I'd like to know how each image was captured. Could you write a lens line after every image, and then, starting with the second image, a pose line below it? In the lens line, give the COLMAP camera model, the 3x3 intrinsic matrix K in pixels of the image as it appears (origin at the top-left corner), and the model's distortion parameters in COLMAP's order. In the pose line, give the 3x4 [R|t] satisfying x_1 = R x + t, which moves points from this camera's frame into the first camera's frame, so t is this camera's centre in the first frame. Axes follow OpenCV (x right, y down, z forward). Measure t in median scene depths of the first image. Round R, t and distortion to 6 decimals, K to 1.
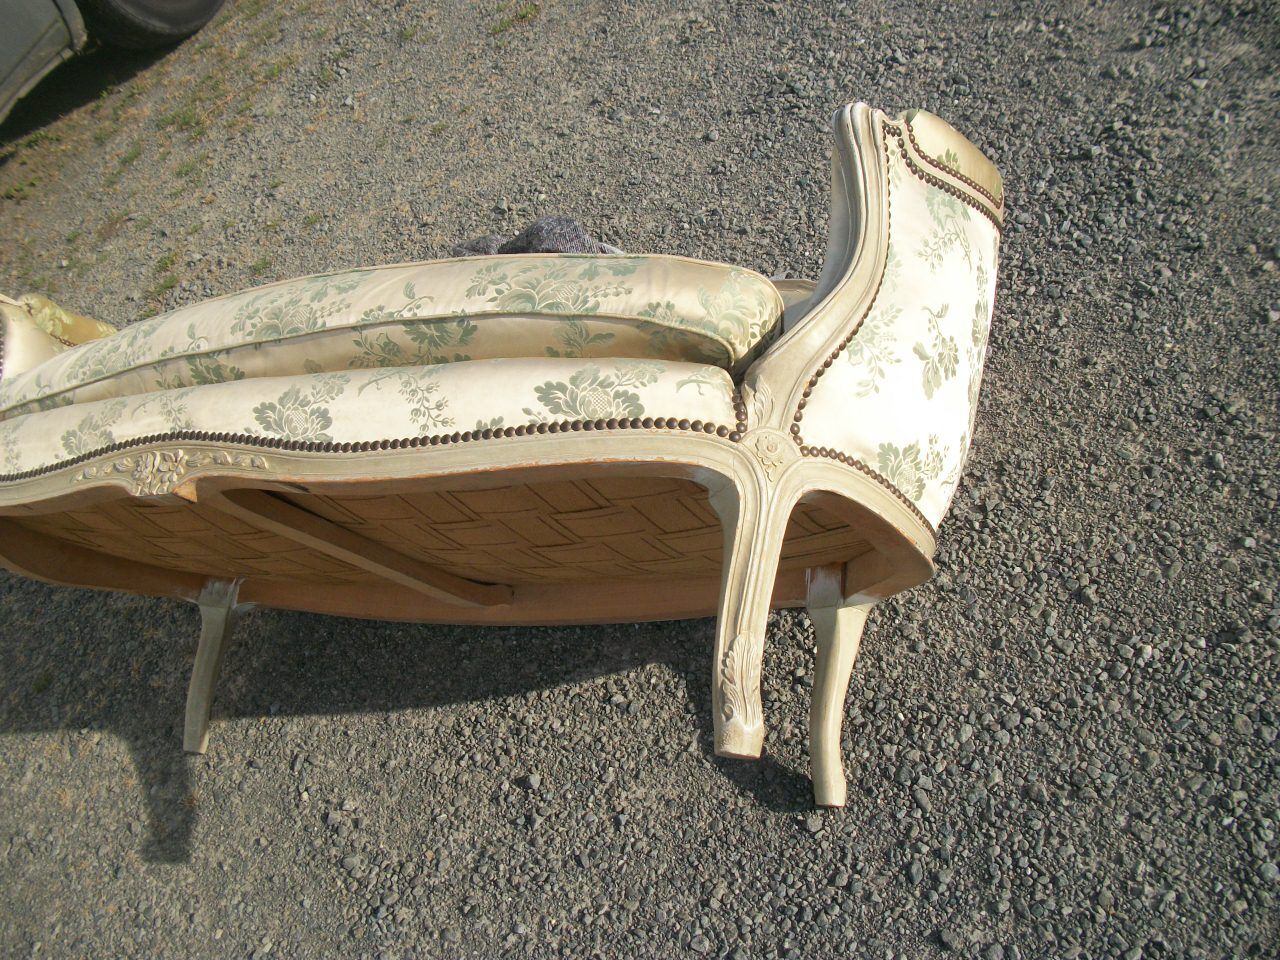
lens RADIAL K [[1225.7, 0, 670.4], [0, 1225.7, 476.9], [0, 0, 1]] dist [-0.145878, 0.075242]
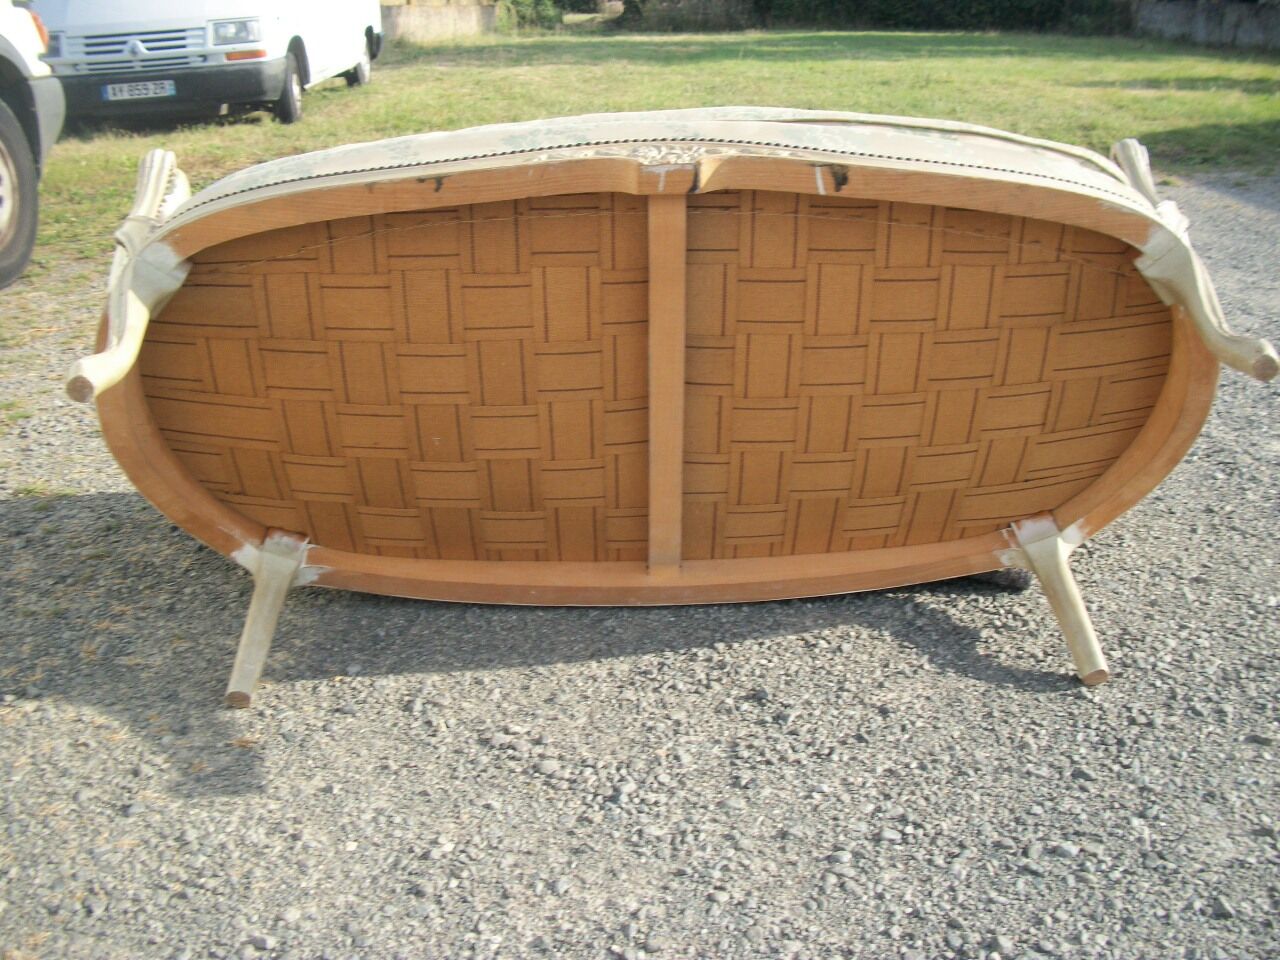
lens RADIAL K [[1225.7, 0, 670.4], [0, 1225.7, 476.9], [0, 0, 1]] dist [-0.145878, 0.075242]
pose [[0.873461, 0.279920, 0.398386, -0.611947], [-0.011539, 0.829889, -0.557809, 0.652941], [-0.486758, 0.482627, 0.728106, 0.285579]]
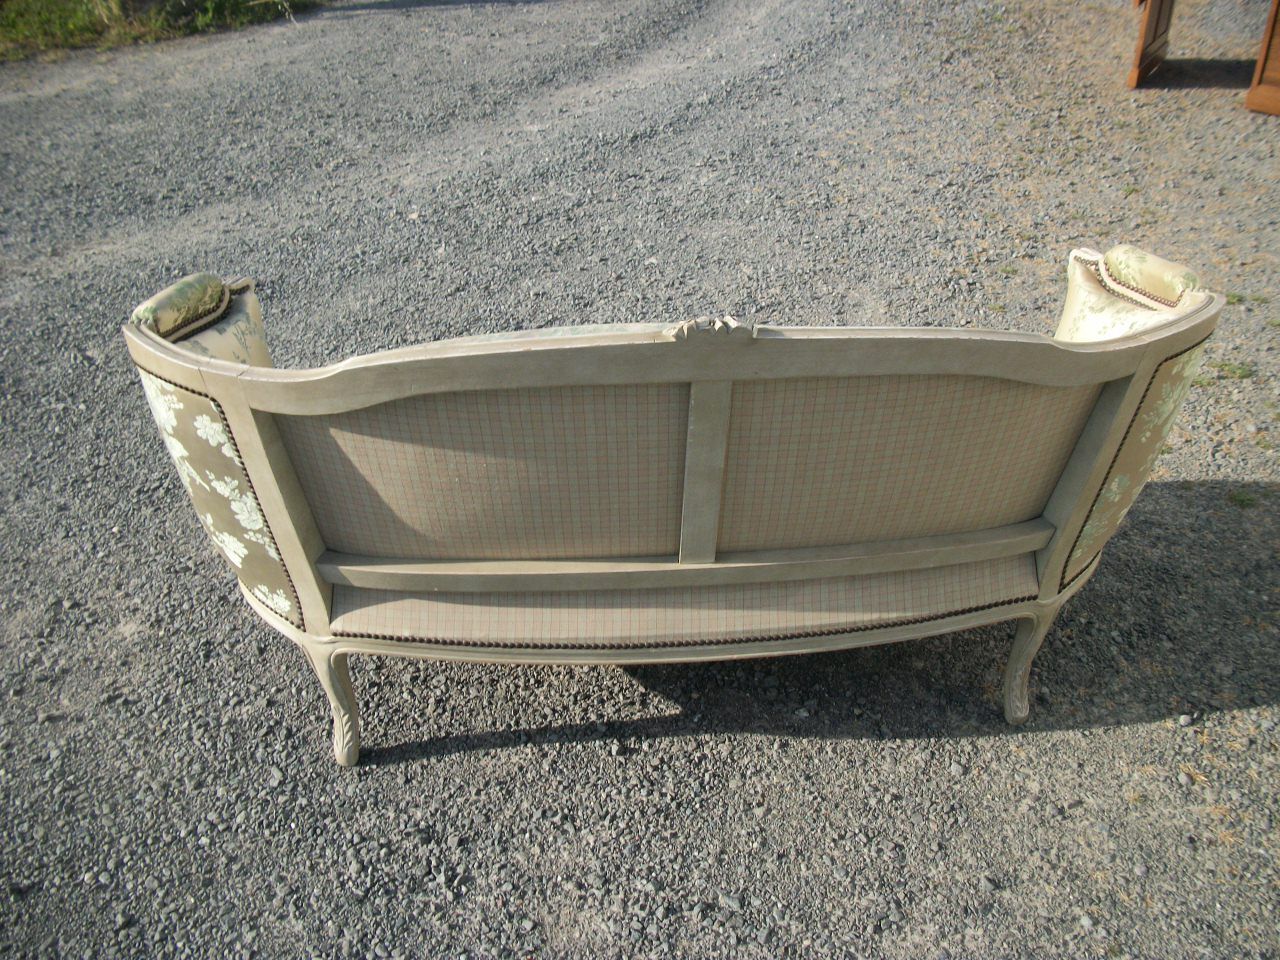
lens RADIAL K [[1225.7, 0, 670.4], [0, 1225.7, 476.9], [0, 0, 1]] dist [-0.145878, 0.075242]
pose [[-0.864324, 0.502732, -0.014331, -0.282053], [-0.012238, 0.007463, 0.999897, -0.955323], [0.502787, 0.864410, -0.000298, 0.822581]]
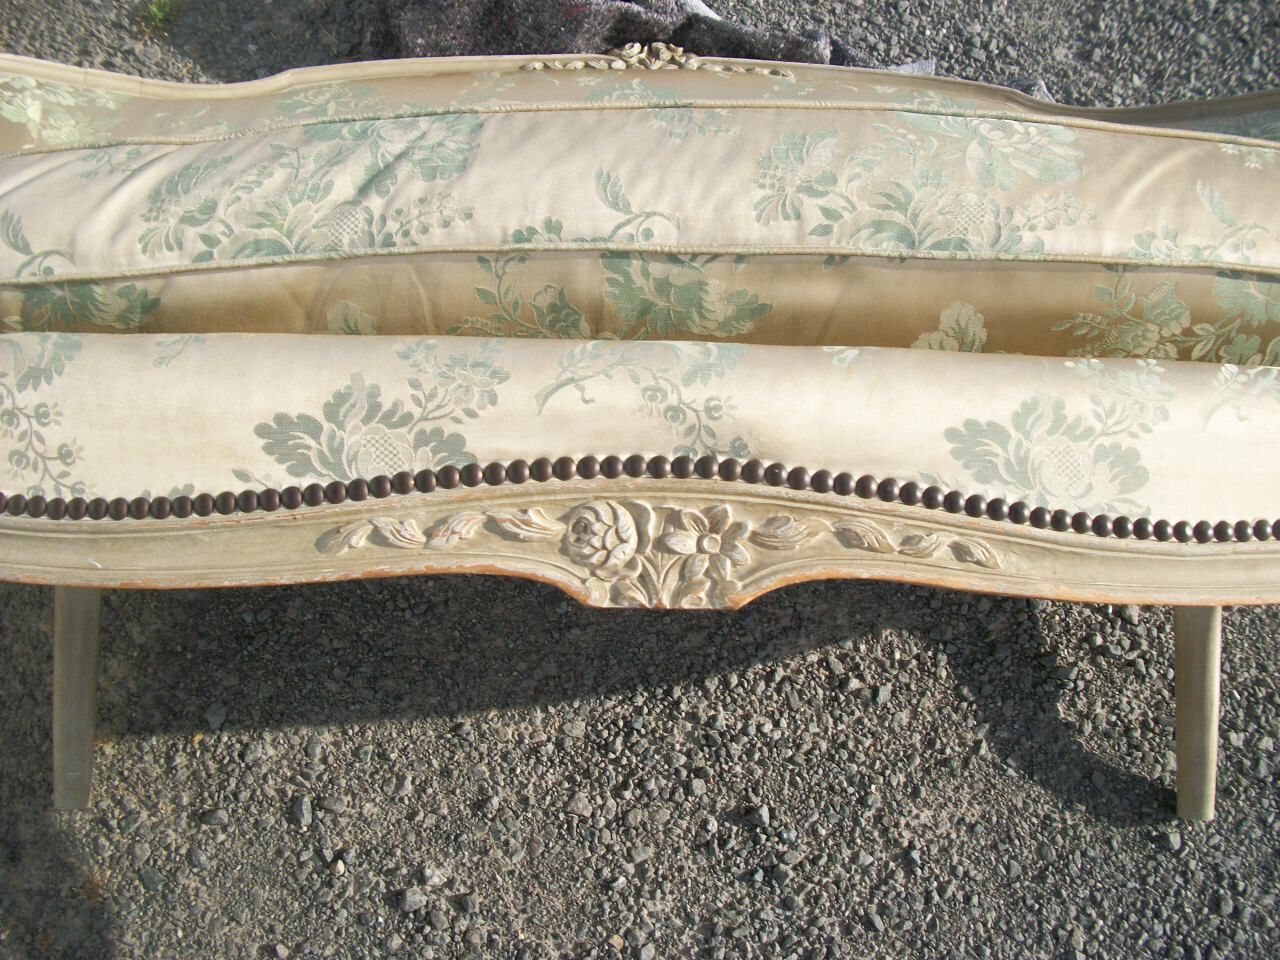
lens RADIAL K [[1225.7, 0, 670.4], [0, 1225.7, 476.9], [0, 0, 1]] dist [-0.145878, 0.075242]
pose [[0.869346, -0.053051, 0.491349, -0.509106], [-0.080289, 0.965852, 0.246339, -0.111314], [-0.487639, -0.253604, 0.835400, 0.502702]]
